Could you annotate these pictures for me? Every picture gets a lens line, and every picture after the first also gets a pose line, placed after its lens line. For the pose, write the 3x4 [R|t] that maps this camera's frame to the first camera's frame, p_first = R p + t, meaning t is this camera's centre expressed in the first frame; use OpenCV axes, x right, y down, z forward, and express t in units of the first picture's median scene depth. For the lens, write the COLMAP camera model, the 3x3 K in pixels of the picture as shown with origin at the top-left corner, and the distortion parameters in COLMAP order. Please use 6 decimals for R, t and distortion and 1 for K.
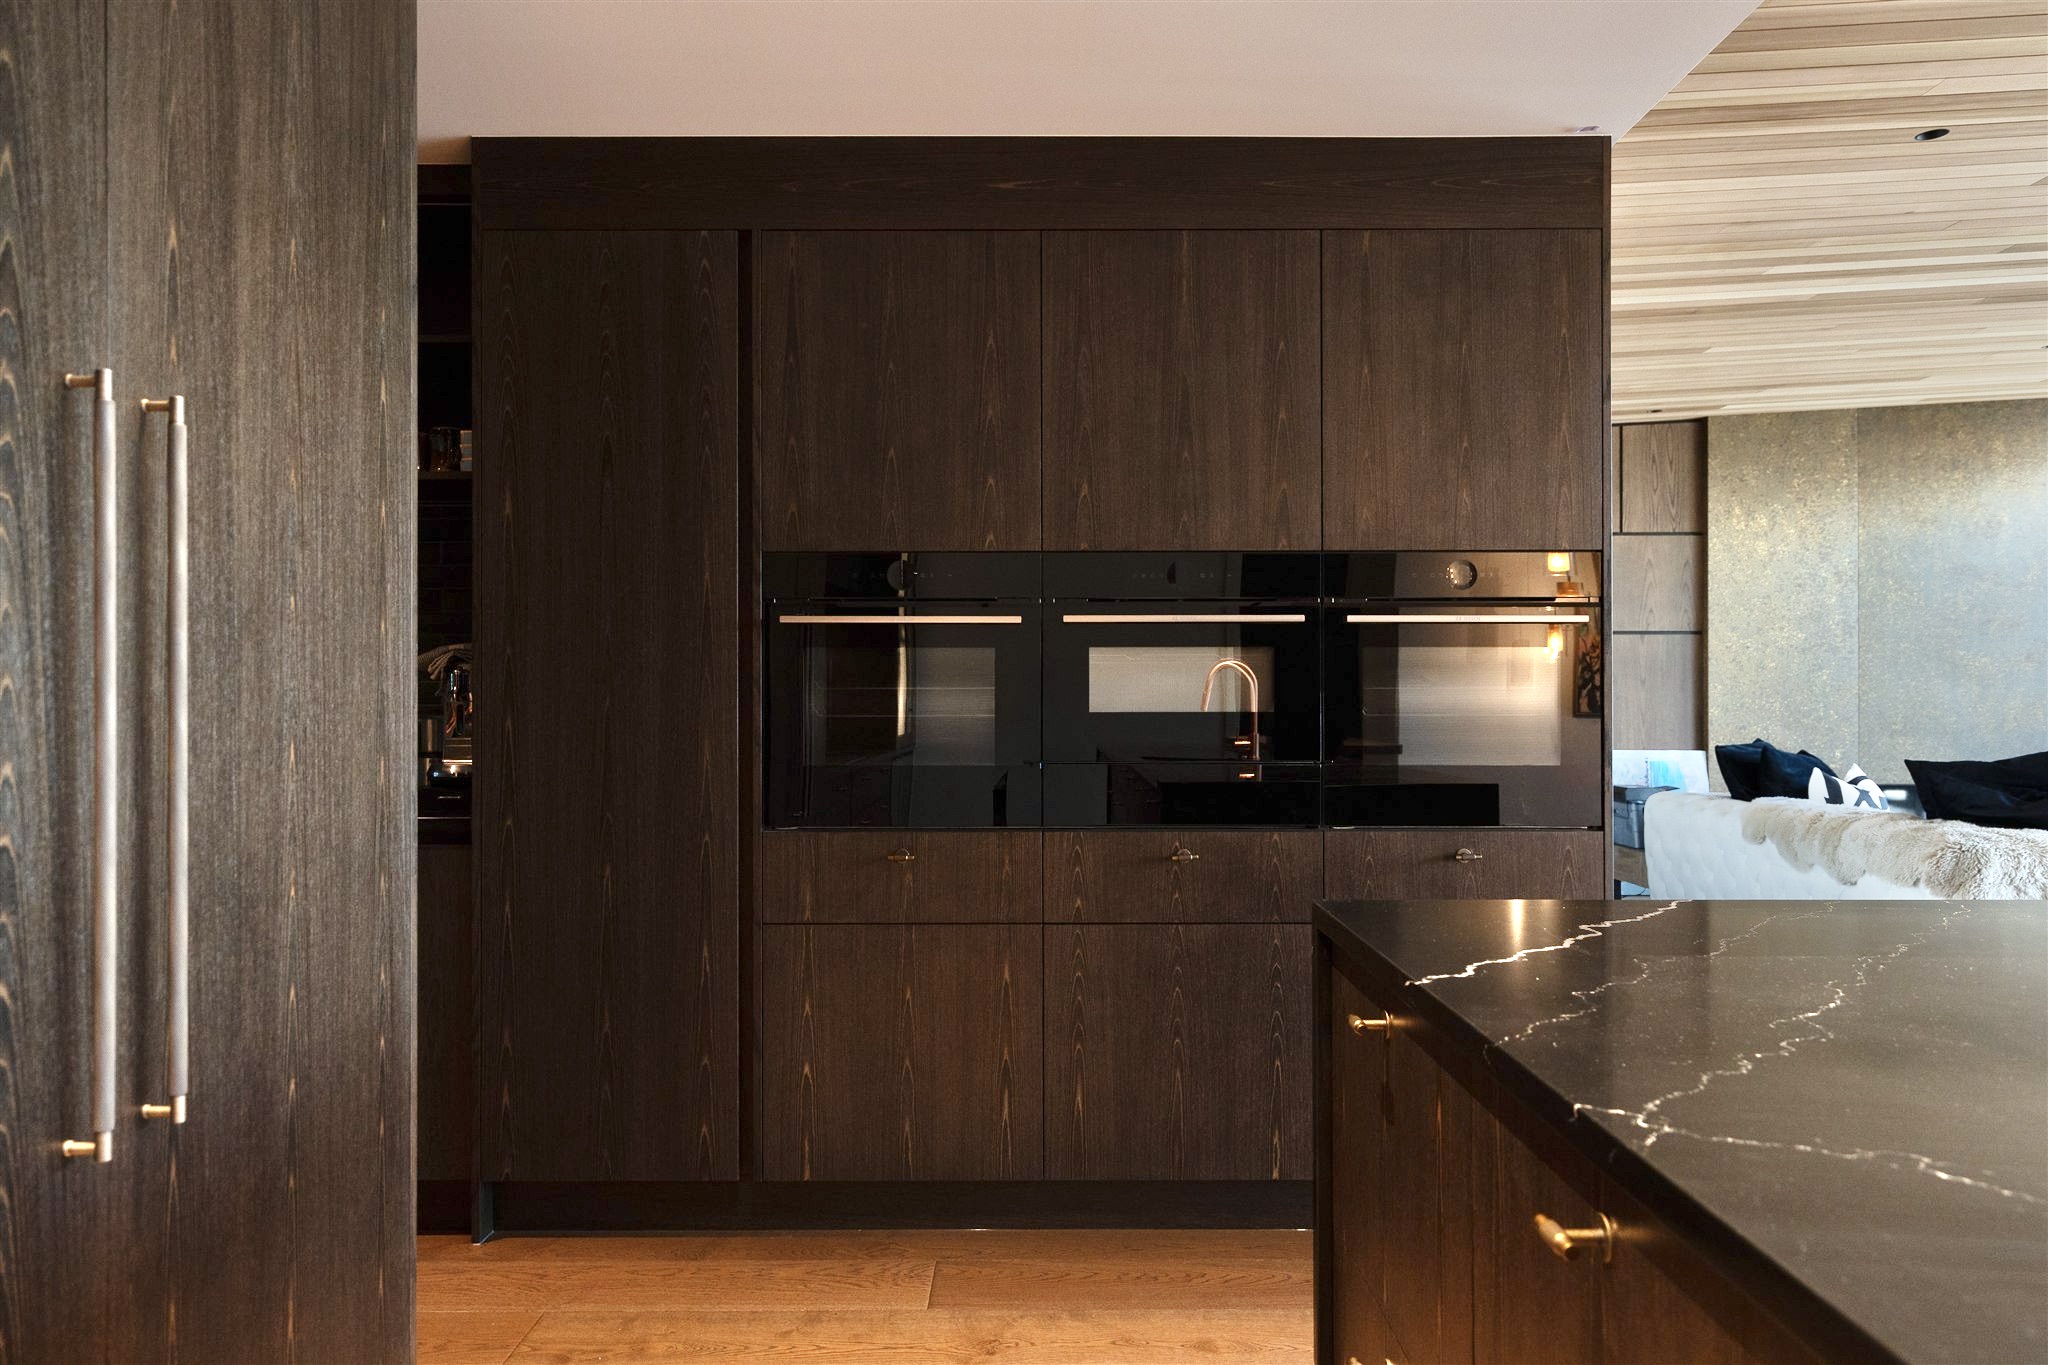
lens RADIAL K [[1433.4, 0, 1050.8], [0, 1433.4, 679.7], [0, 0, 1]] dist [0.009397, 0.000203]
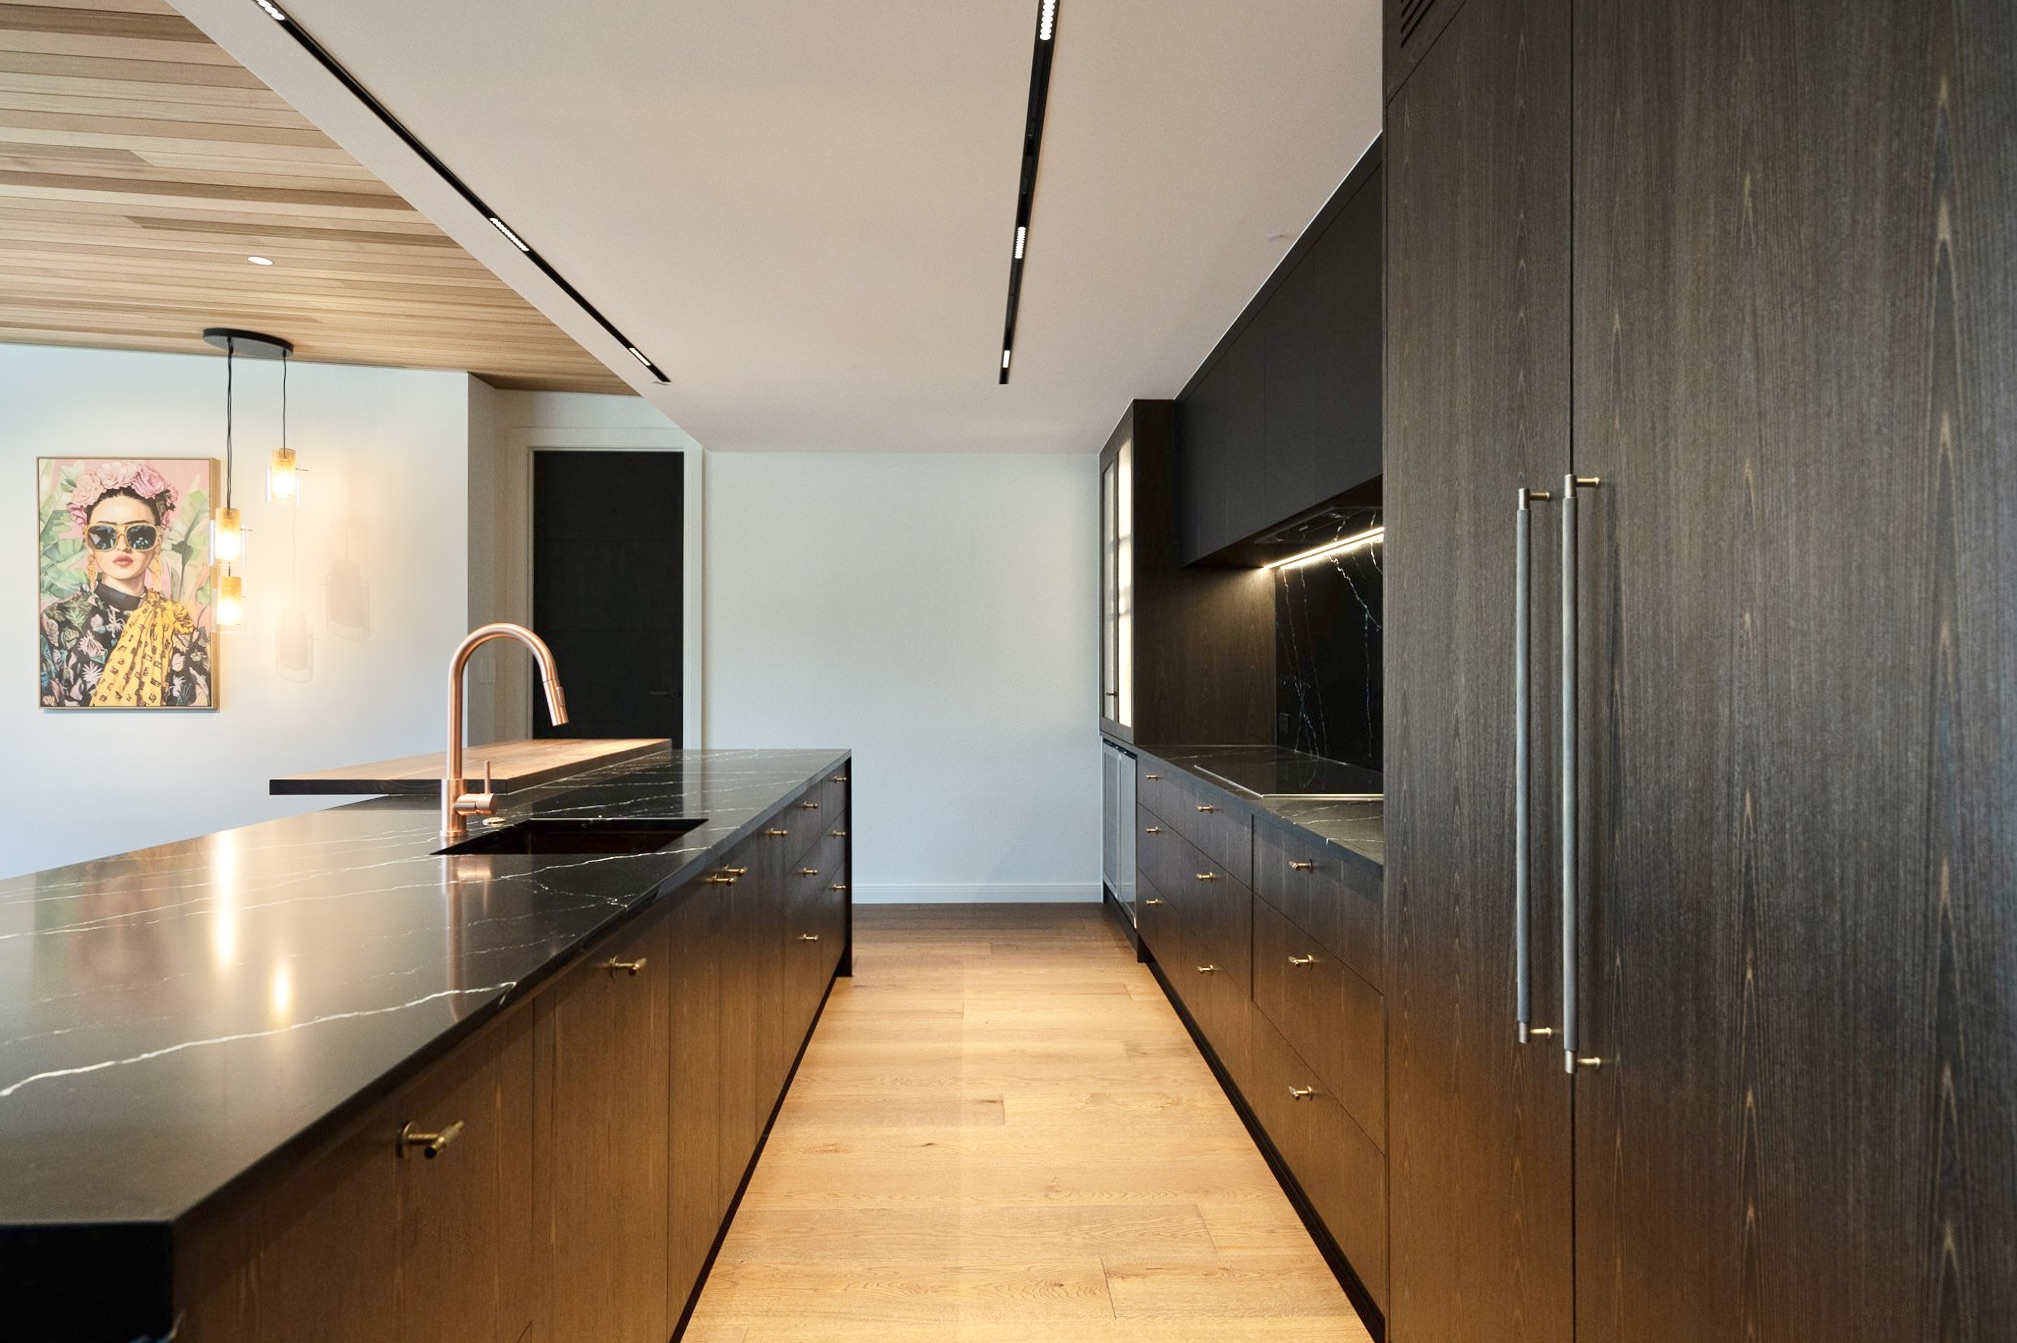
lens RADIAL K [[1184.0, 0, 998.0], [0, 1184.0, 632.3], [0, 0, 1]] dist [0.002647, 0.000519]
pose [[-0.999912, 0.000918, -0.013262, -0.046167], [0.001409, 0.999314, -0.037008, -0.011587], [0.013219, -0.037023, -0.999227, 0.849241]]
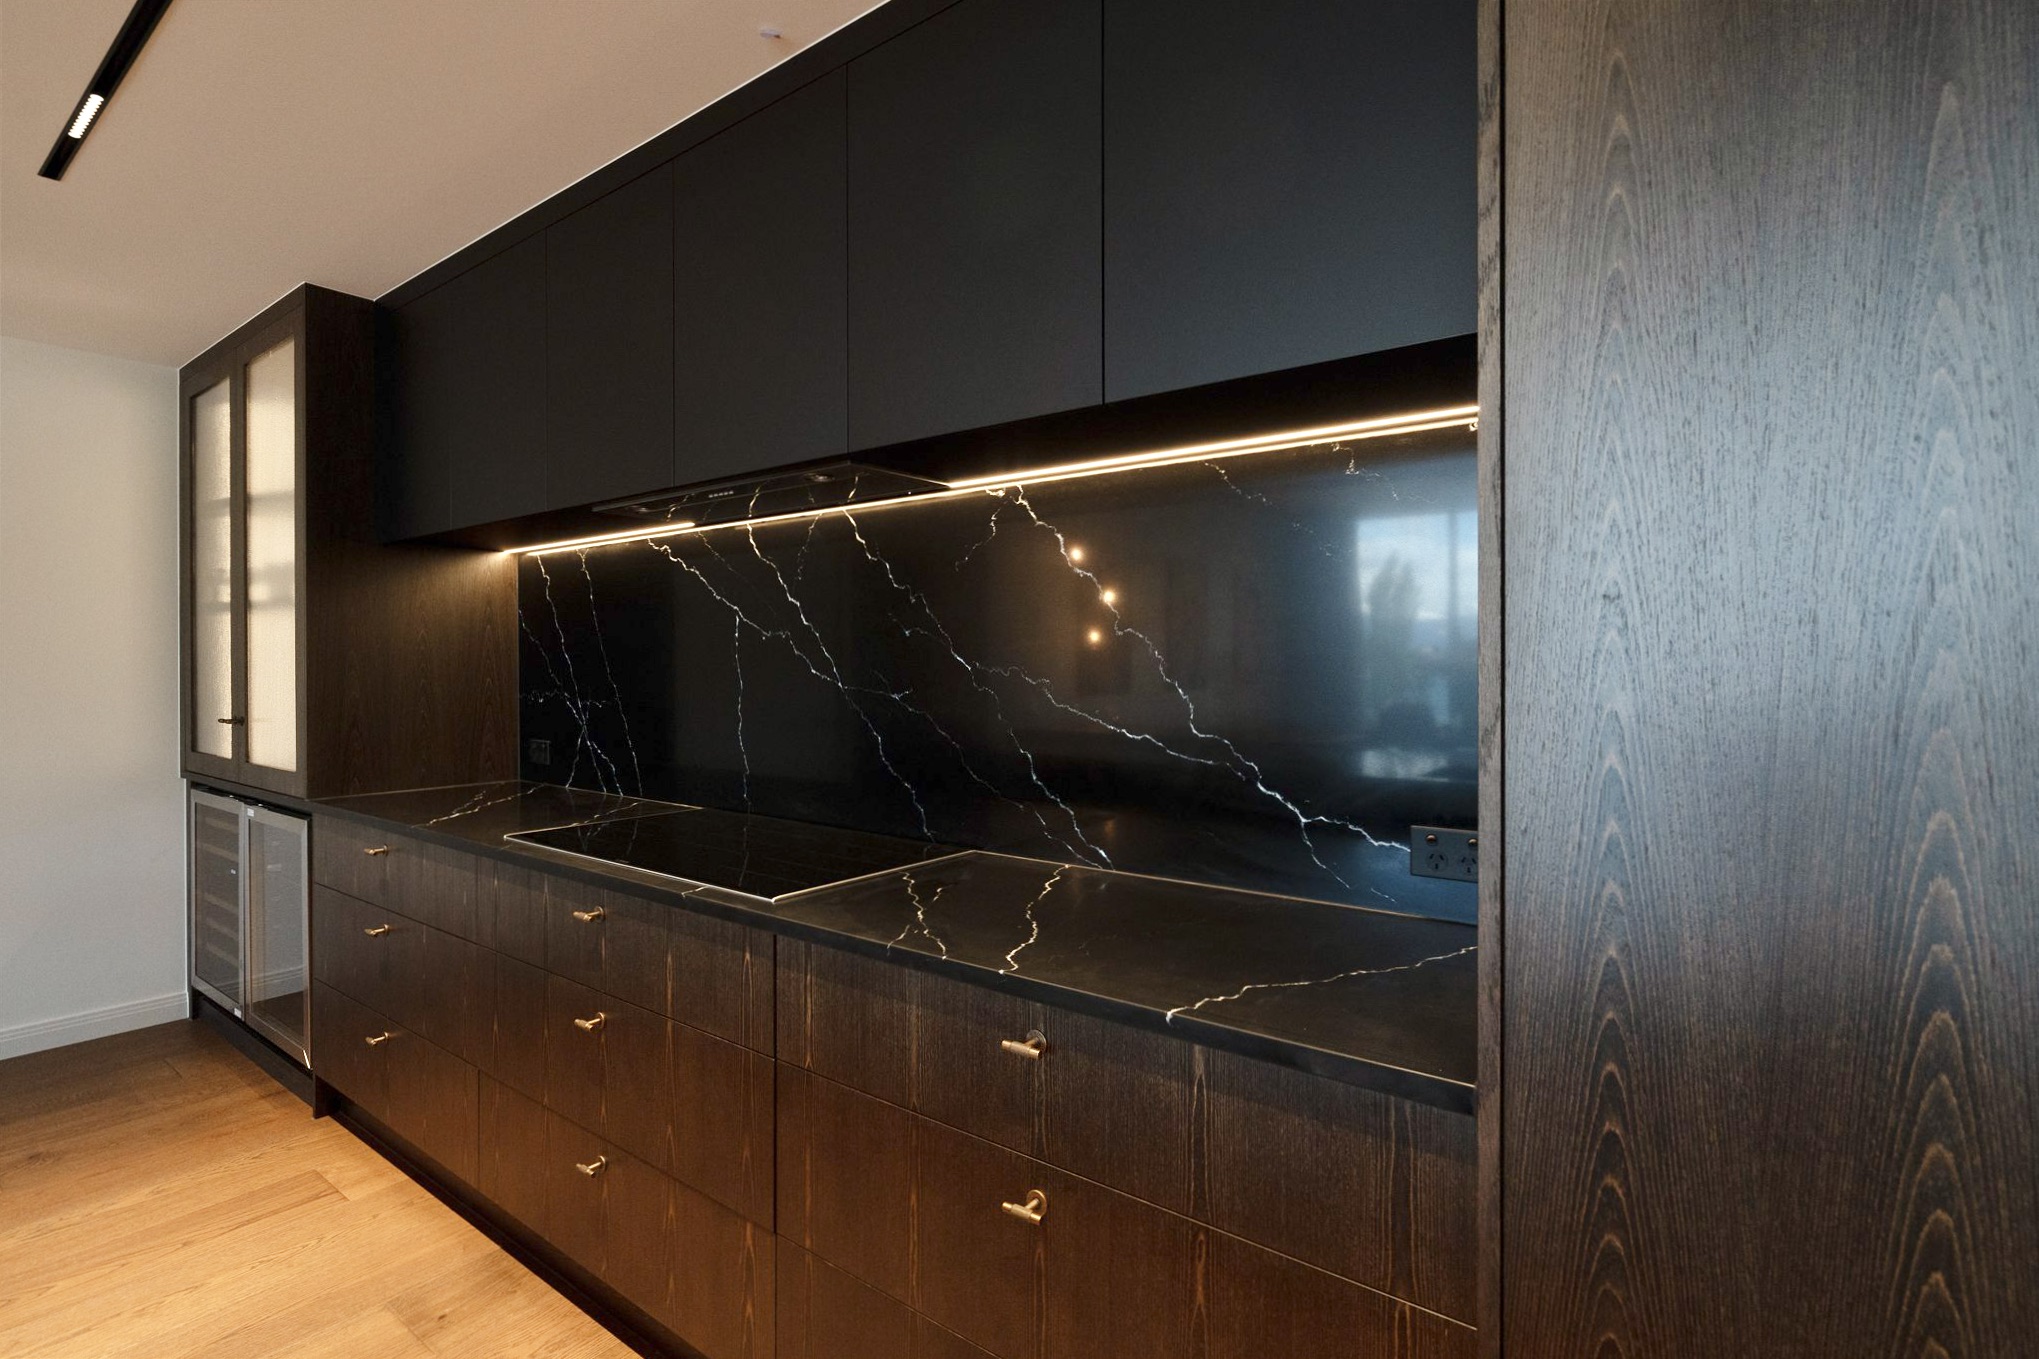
lens RADIAL K [[973.3, 0, 986.2], [0, 973.3, 665.3], [0, 0, 1]] dist [-0.002690, 0.001523]
pose [[-0.627778, 0.001782, -0.778390, 0.050491], [0.006760, 0.999972, -0.003163, -0.032820], [0.778363, -0.007248, -0.627773, 0.273867]]
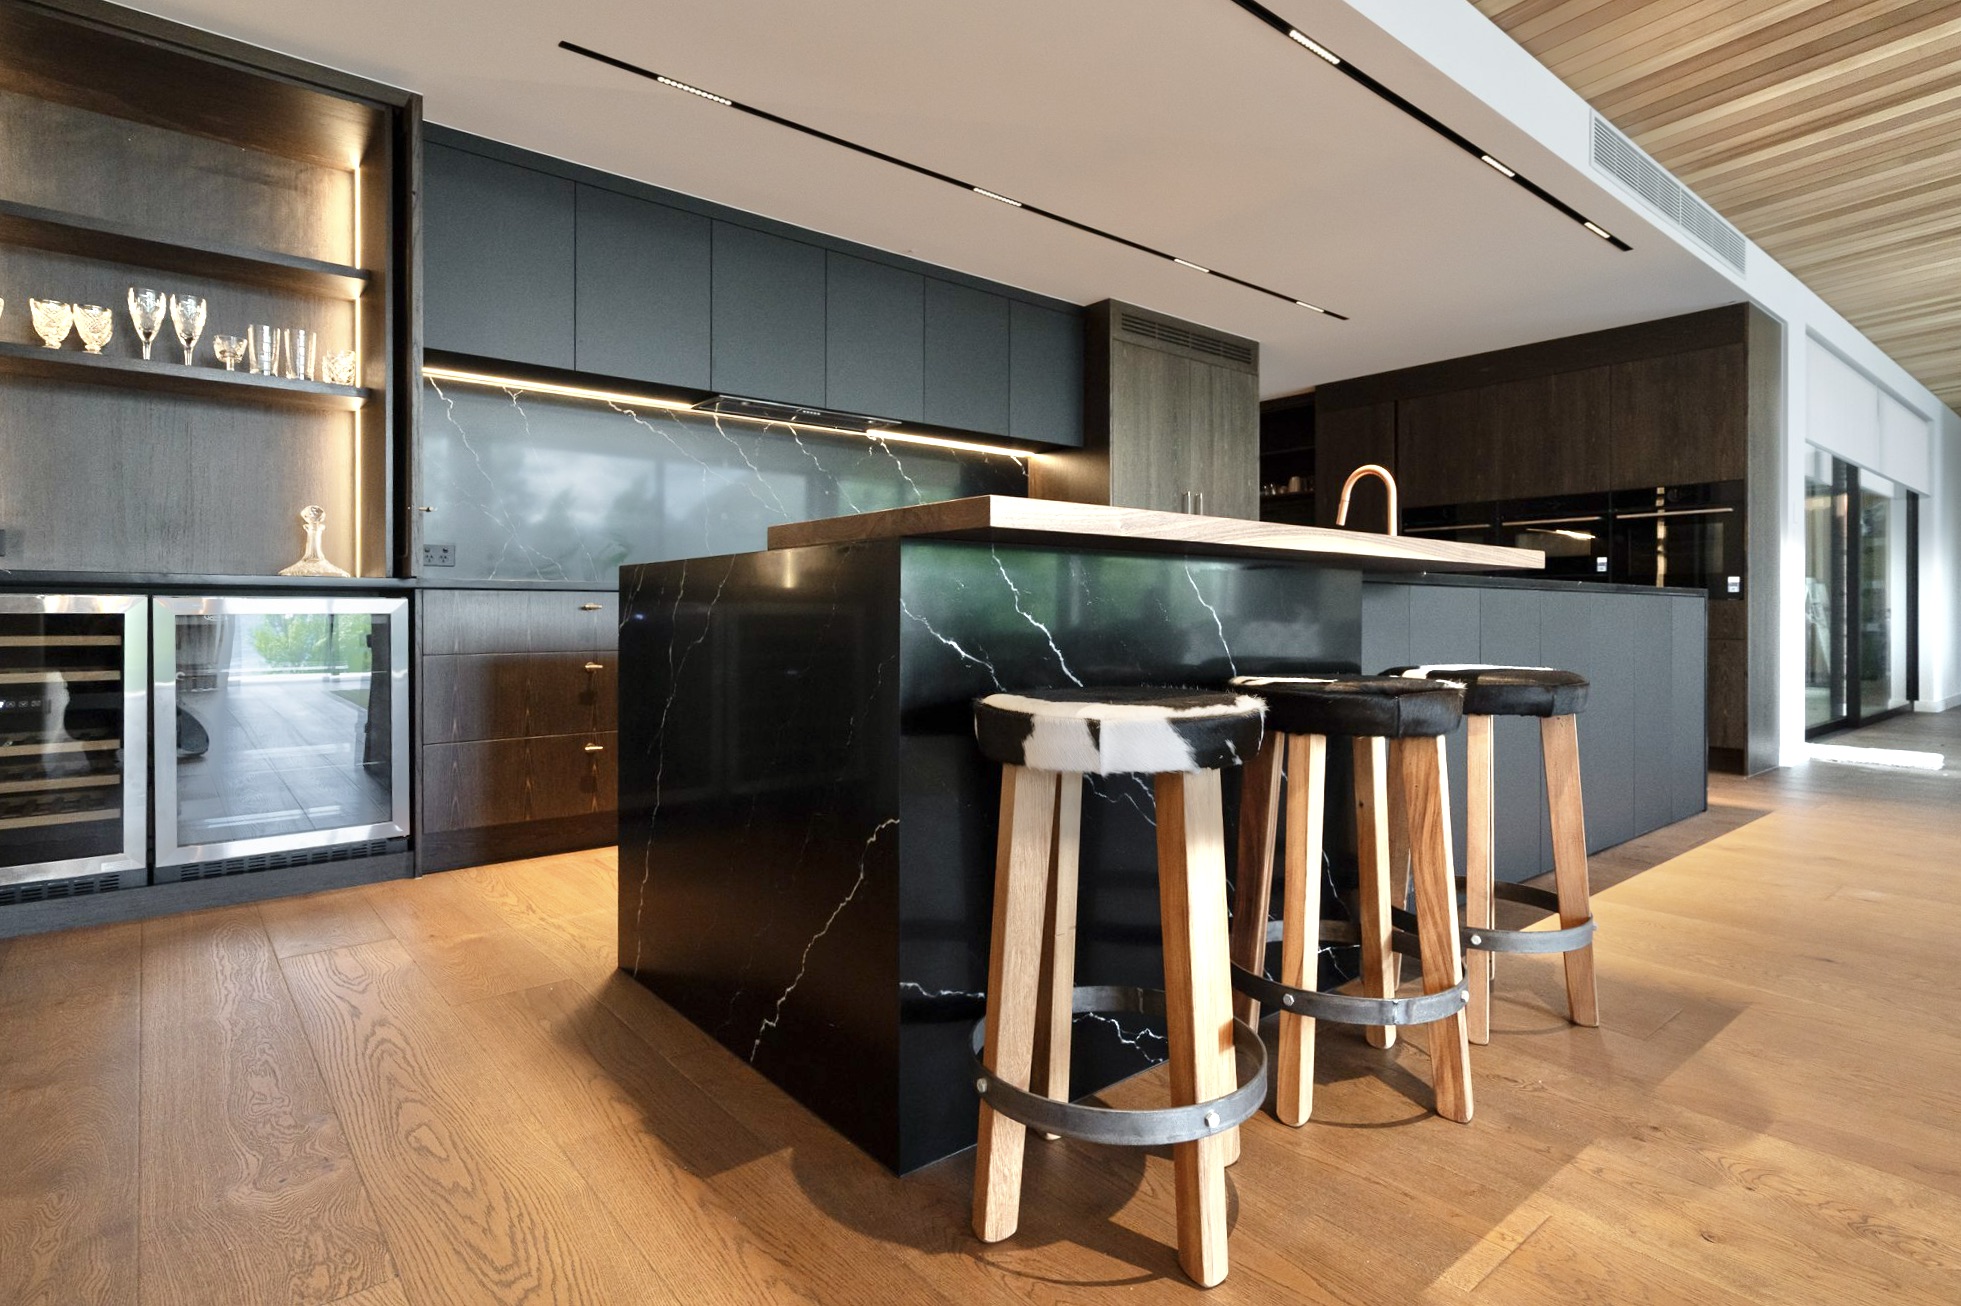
lens RADIAL K [[1002.8, 0, 999.0], [0, 1002.8, 623.2], [0, 0, 1]] dist [-0.000196, 0.002088]
pose [[0.636957, 0.010170, -0.770833, 0.875949], [0.002677, 0.999878, 0.015404, 0.115303], [0.770895, -0.011875, 0.636851, -0.971406]]
